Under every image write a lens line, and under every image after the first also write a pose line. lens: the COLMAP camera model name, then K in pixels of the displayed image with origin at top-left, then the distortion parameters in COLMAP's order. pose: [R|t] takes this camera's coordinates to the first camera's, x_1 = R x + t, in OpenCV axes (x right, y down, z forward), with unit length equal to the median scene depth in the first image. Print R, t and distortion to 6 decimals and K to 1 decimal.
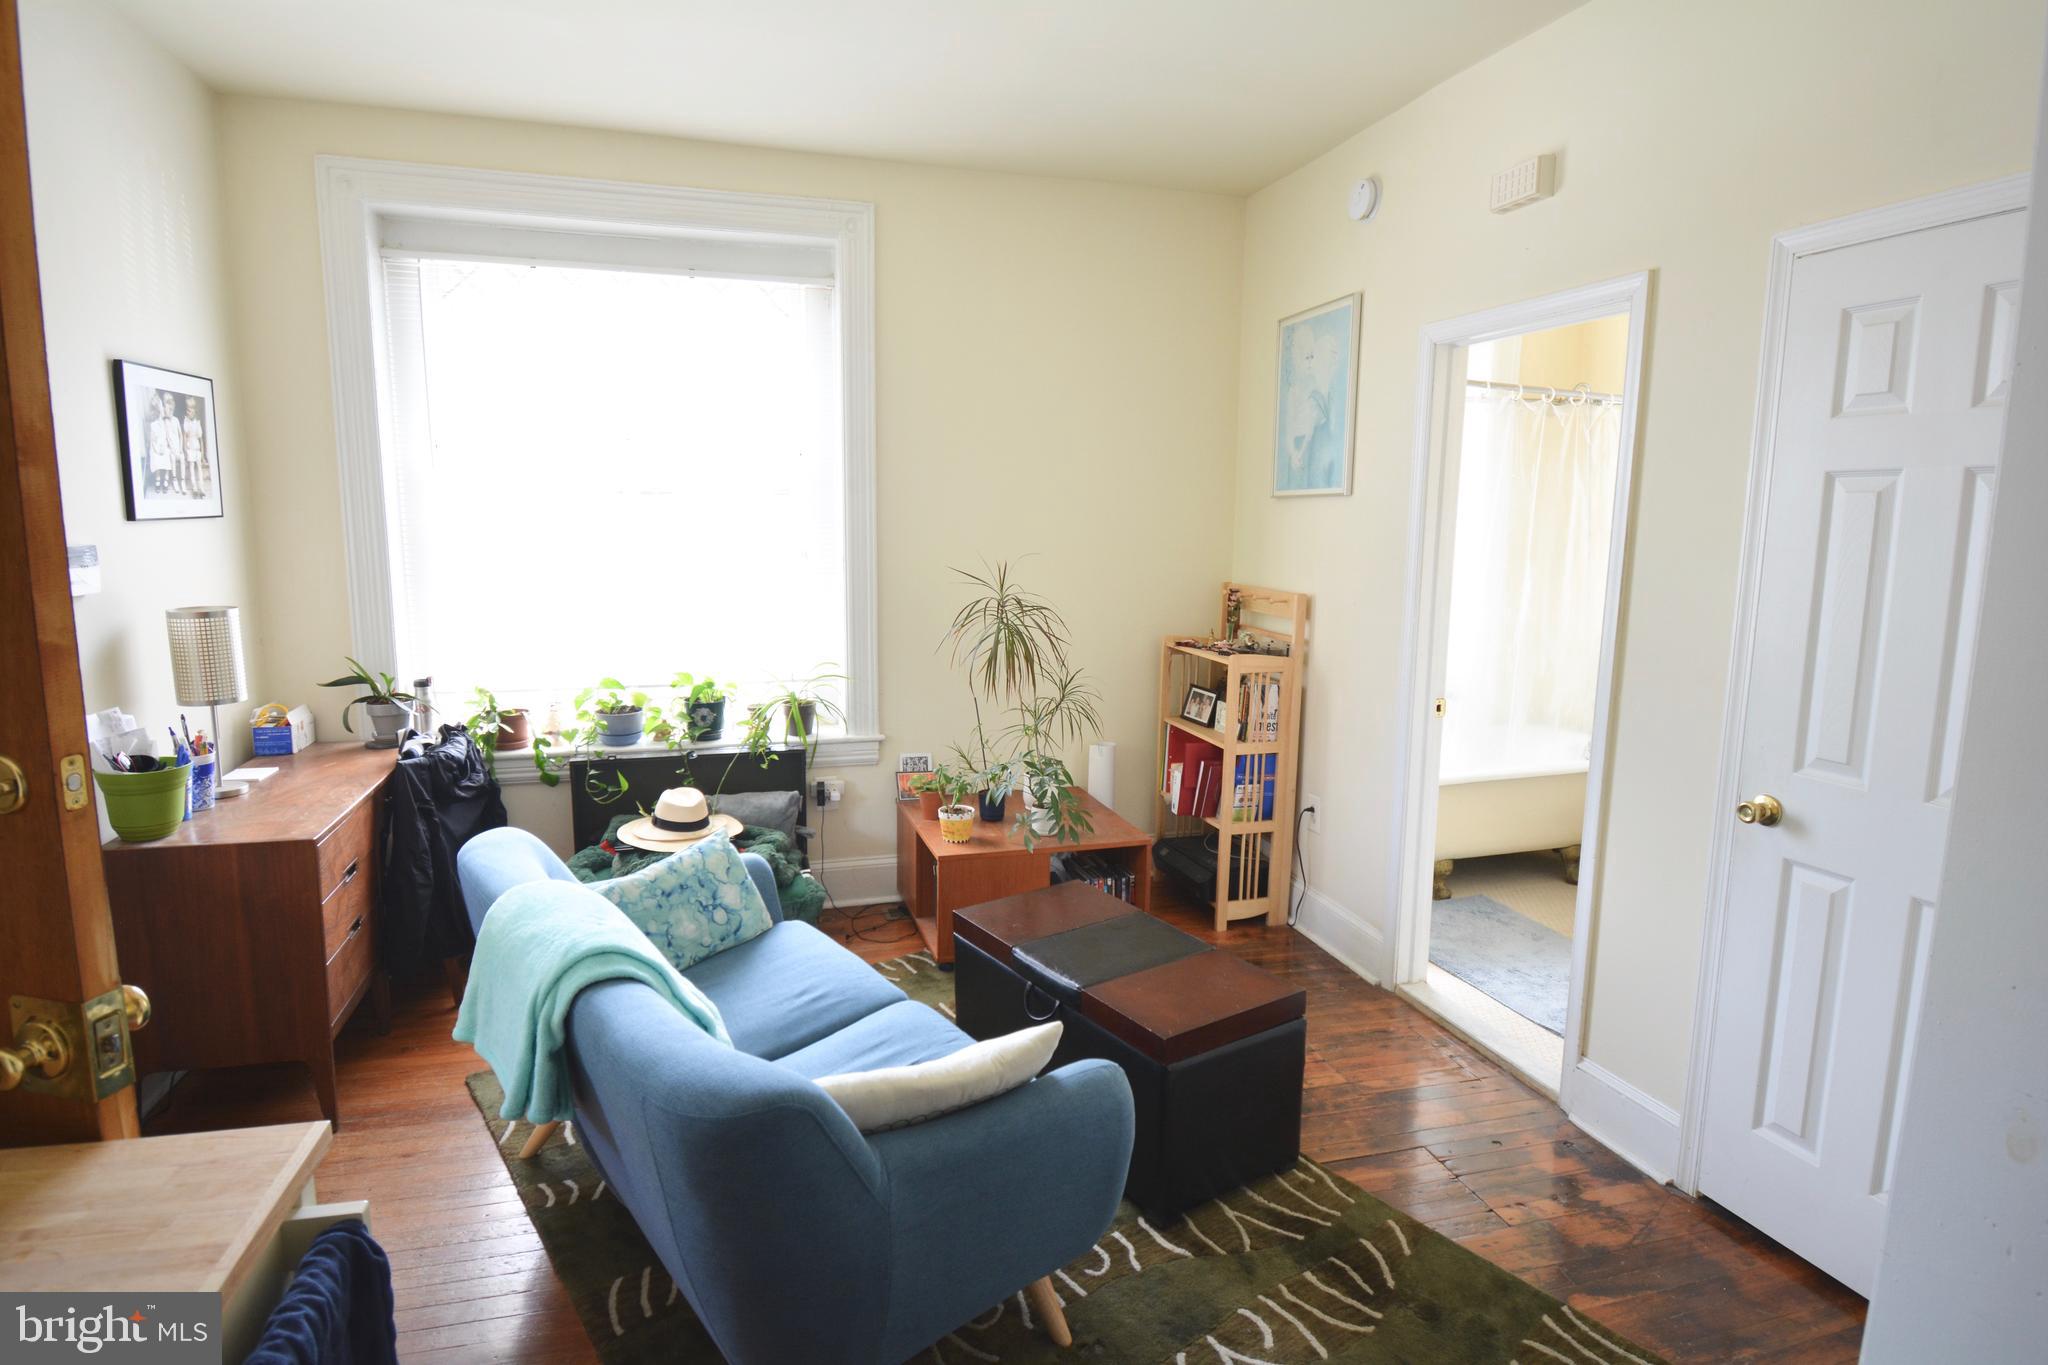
lens RADIAL K [[1095.4, 0, 1026.6], [0, 1095.4, 671.4], [0, 0, 1]] dist [0.001116, -0.002290]
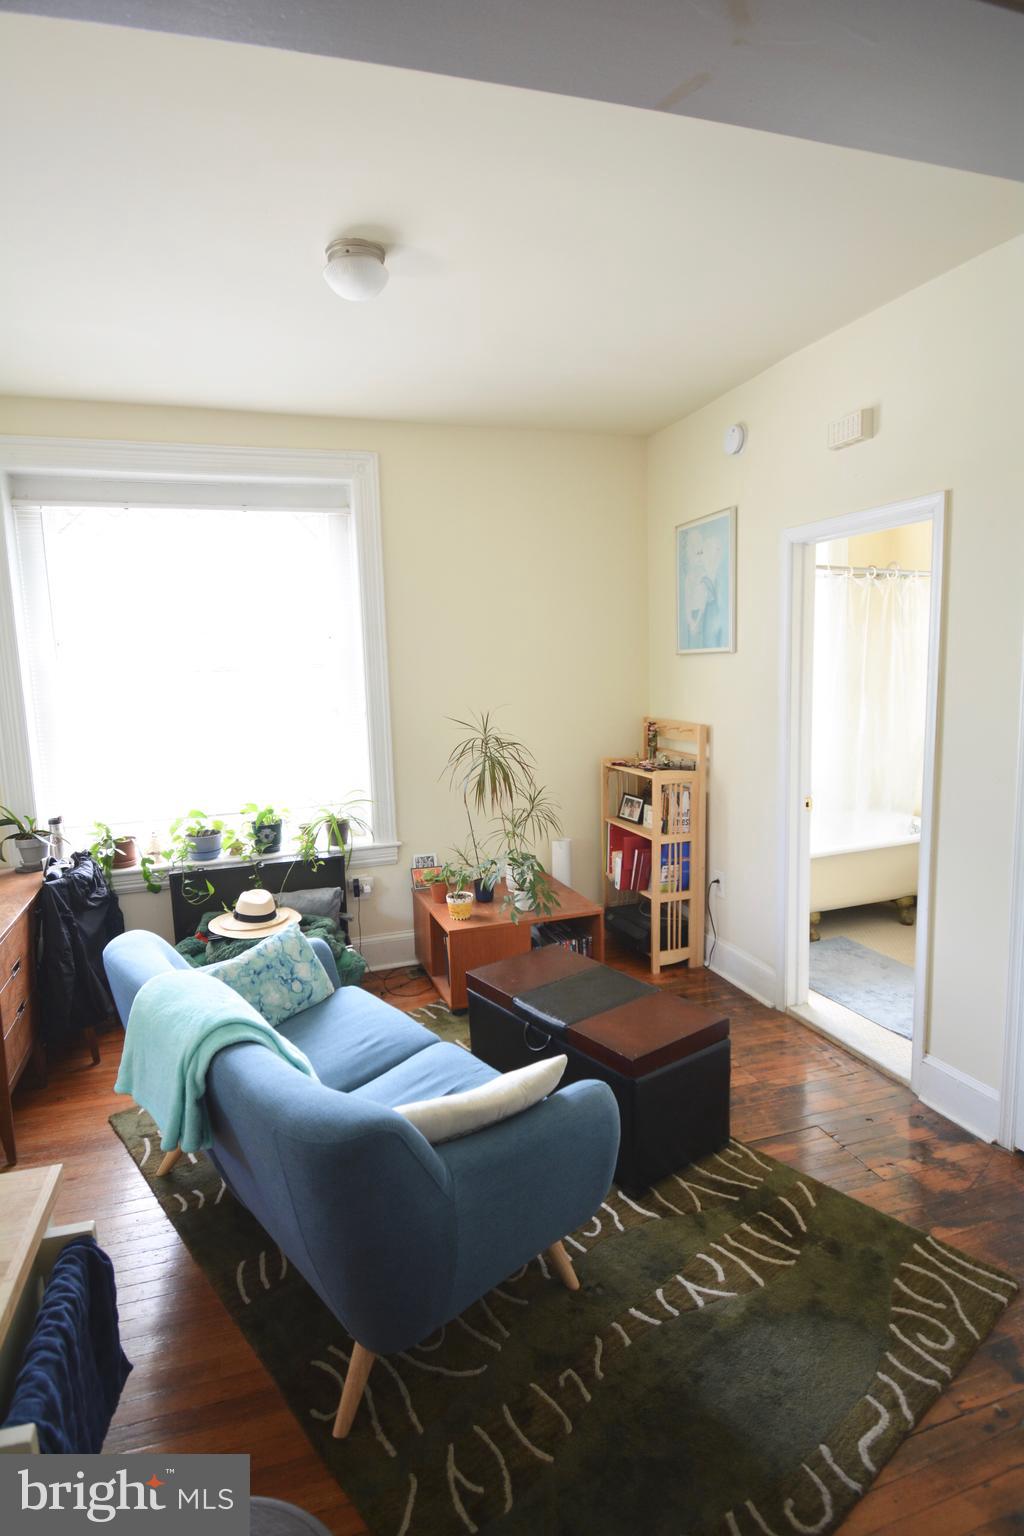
lens RADIAL K [[821.6, 0, 510.4], [0, 821.6, 766.3], [0, 0, 1]] dist [0.001116, -0.002290]
pose [[0.998357, -0.046452, 0.033552, -0.029799], [0.046901, 0.998819, -0.012699, -0.018959], [-0.032923, 0.014252, 0.999356, -0.022808]]
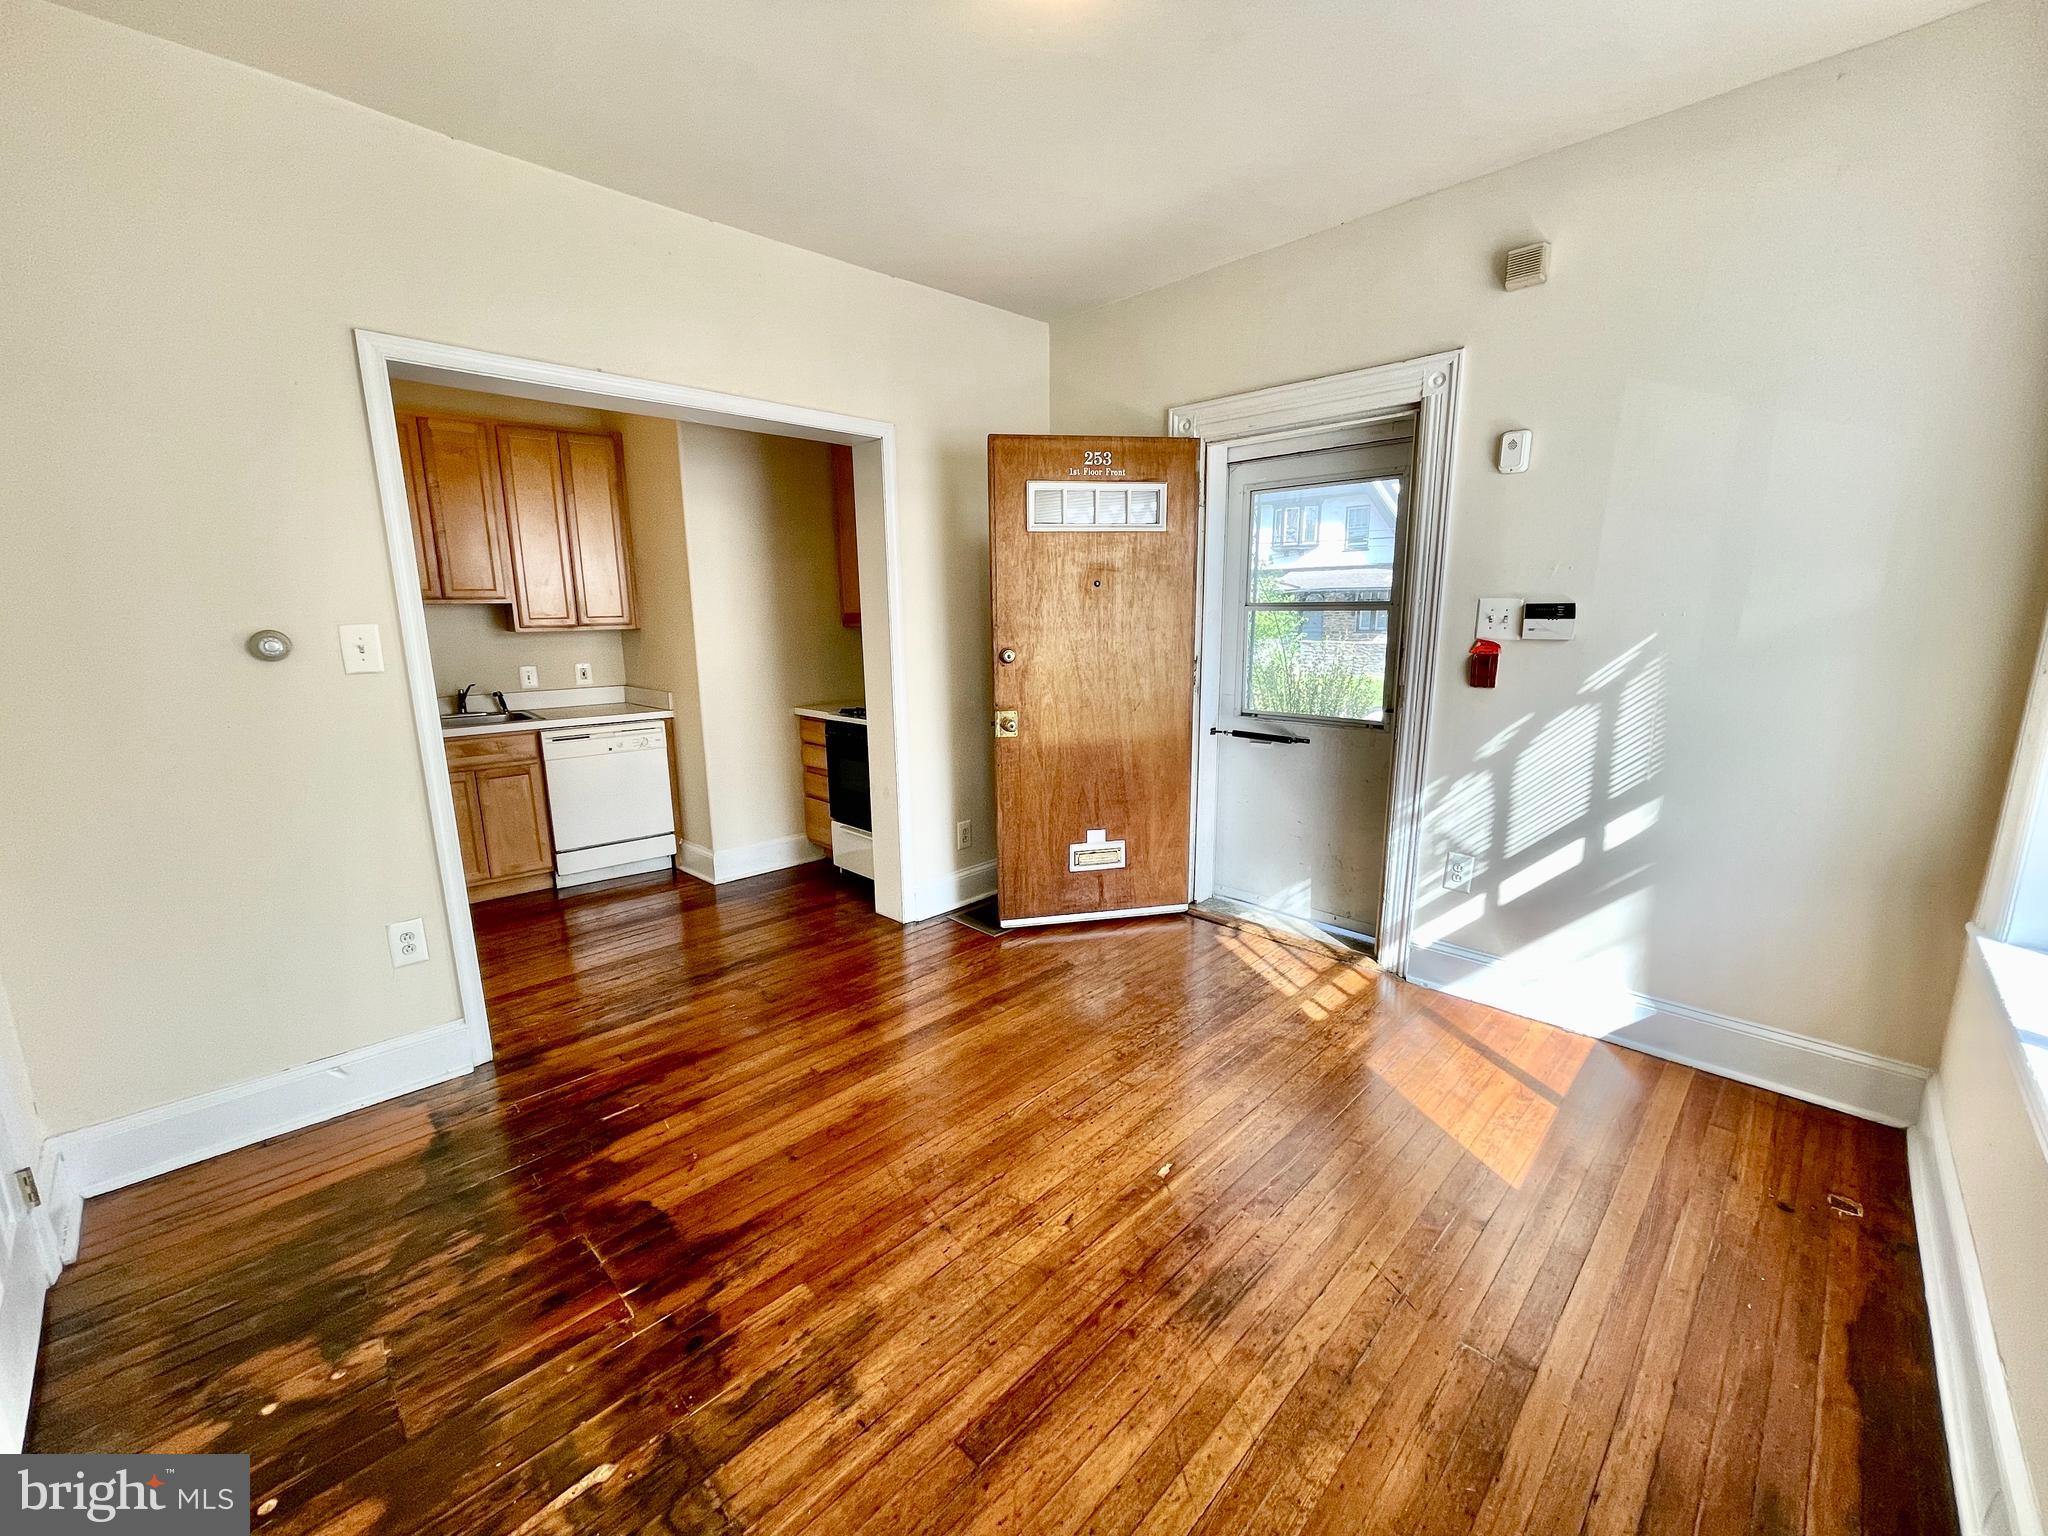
lens RADIAL K [[825.0, 0, 1015.9], [0, 825.0, 772.4], [0, 0, 1]] dist [-0.000222, 0.000452]
pose [[-0.868126, 0.096692, -0.486835, 0.184752], [-0.068102, 0.948361, 0.309797, -0.141478], [0.491650, 0.302097, -0.816711, 1.171284]]
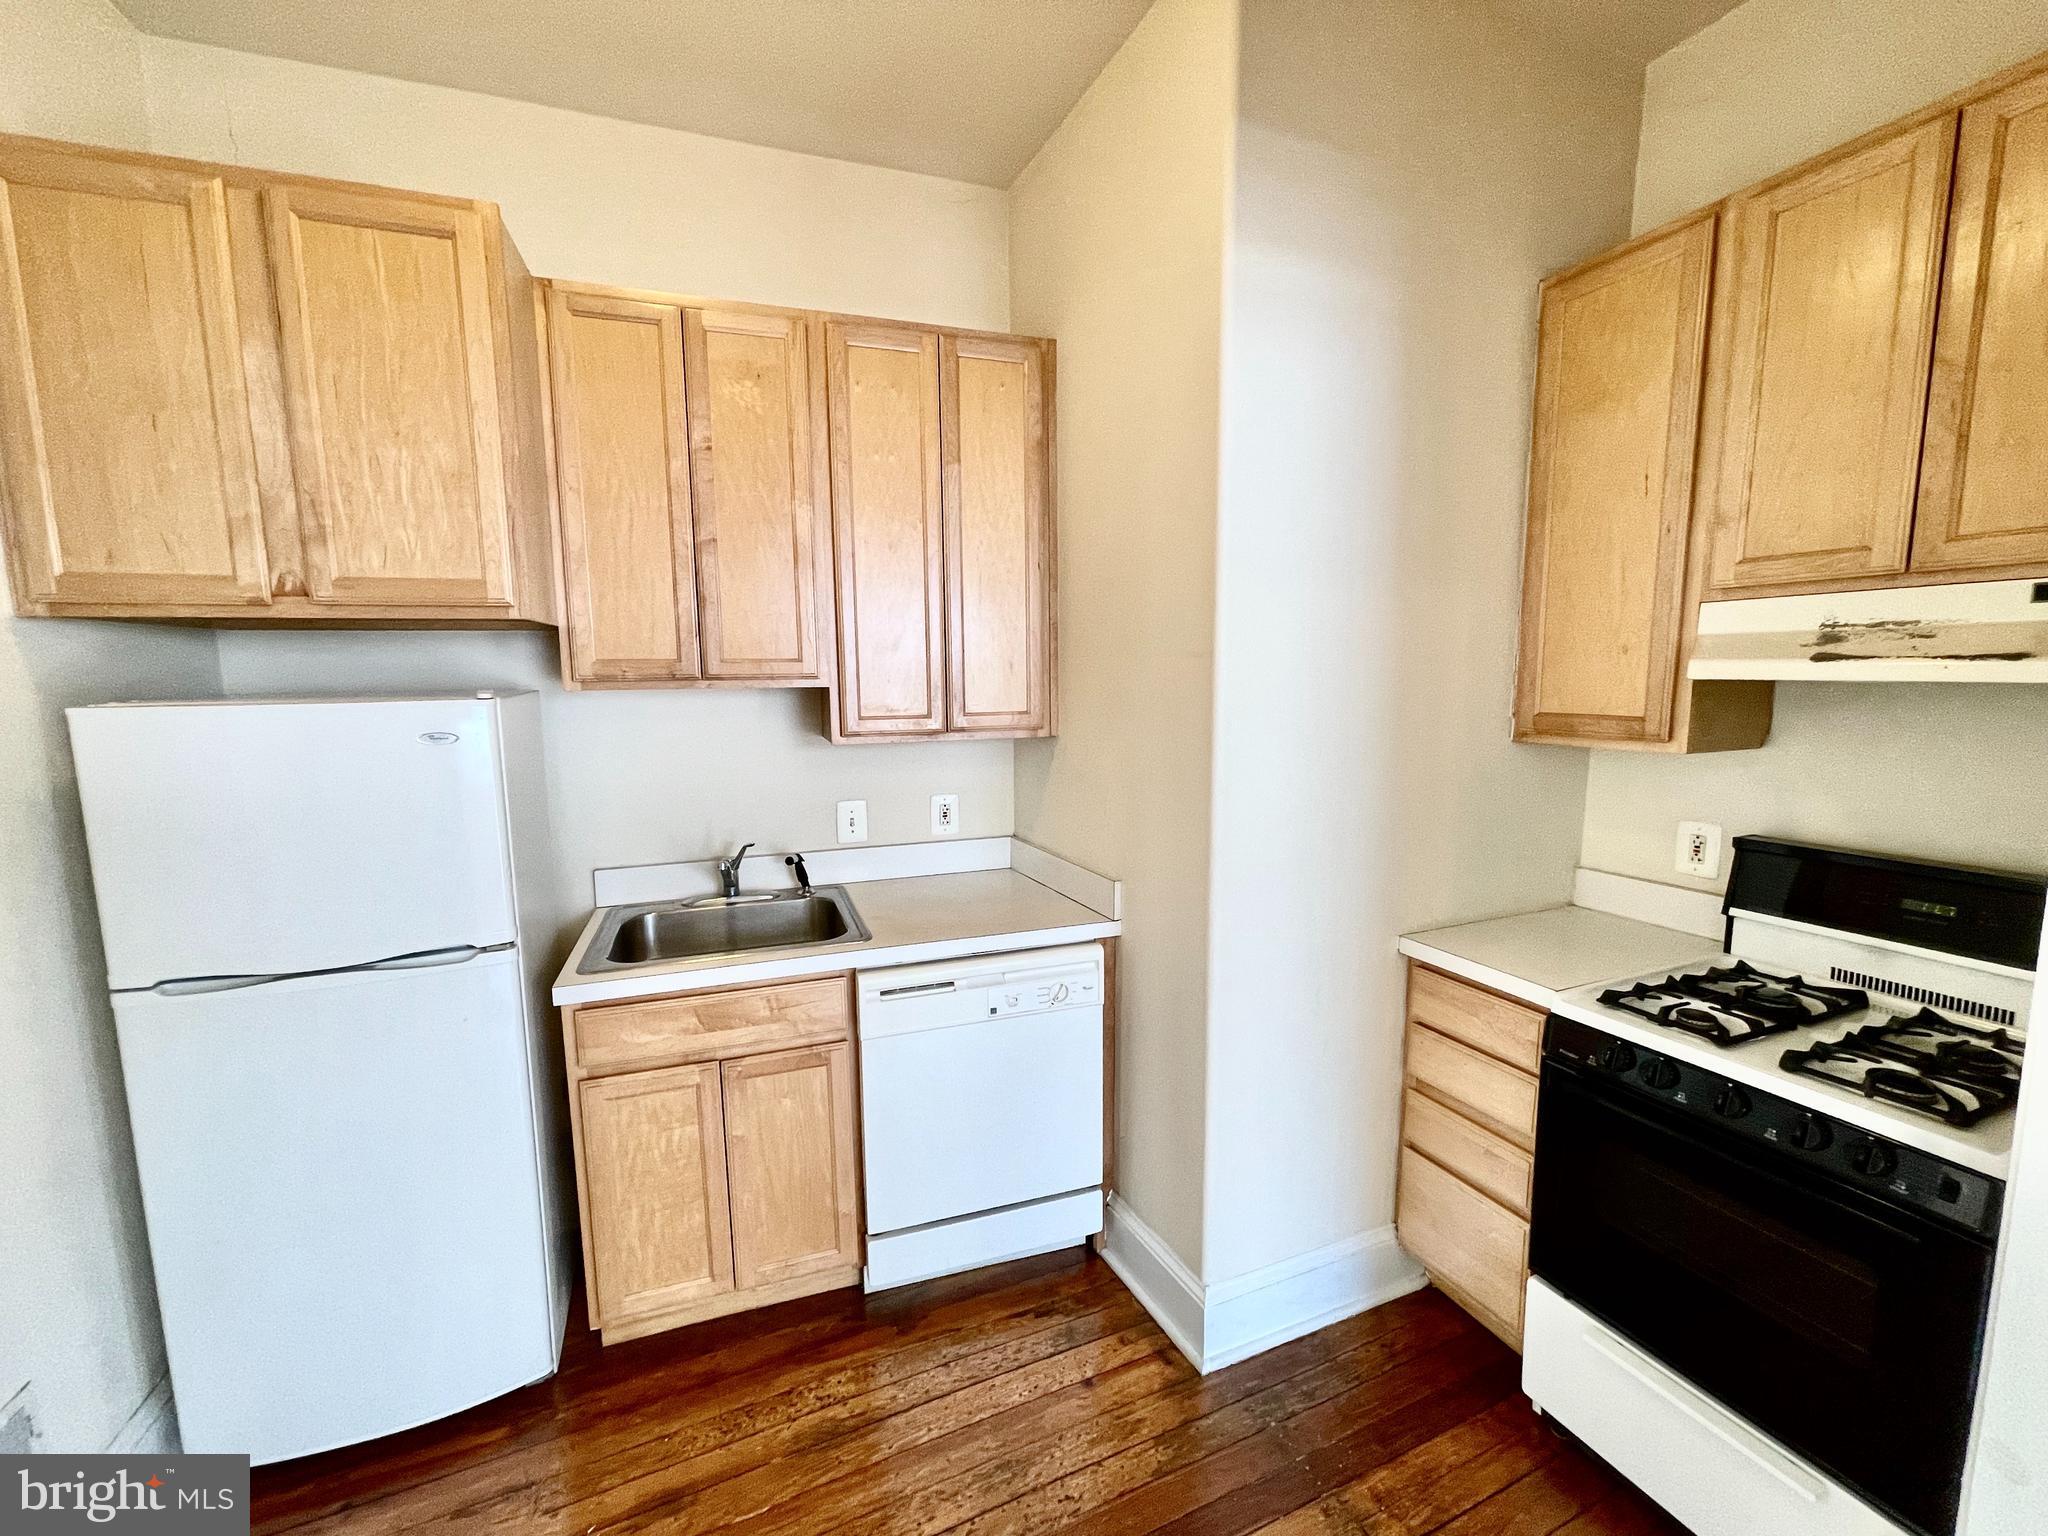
lens RADIAL K [[825.0, 0, 1015.8], [0, 825.0, 769.5], [0, 0, 1]] dist [-0.000222, 0.000452]
pose [[-0.988556, 0.019621, -0.149572, 0.170662], [-0.019634, 0.966335, 0.256536, -0.046648], [0.149570, 0.256537, -0.954891, 0.325395]]
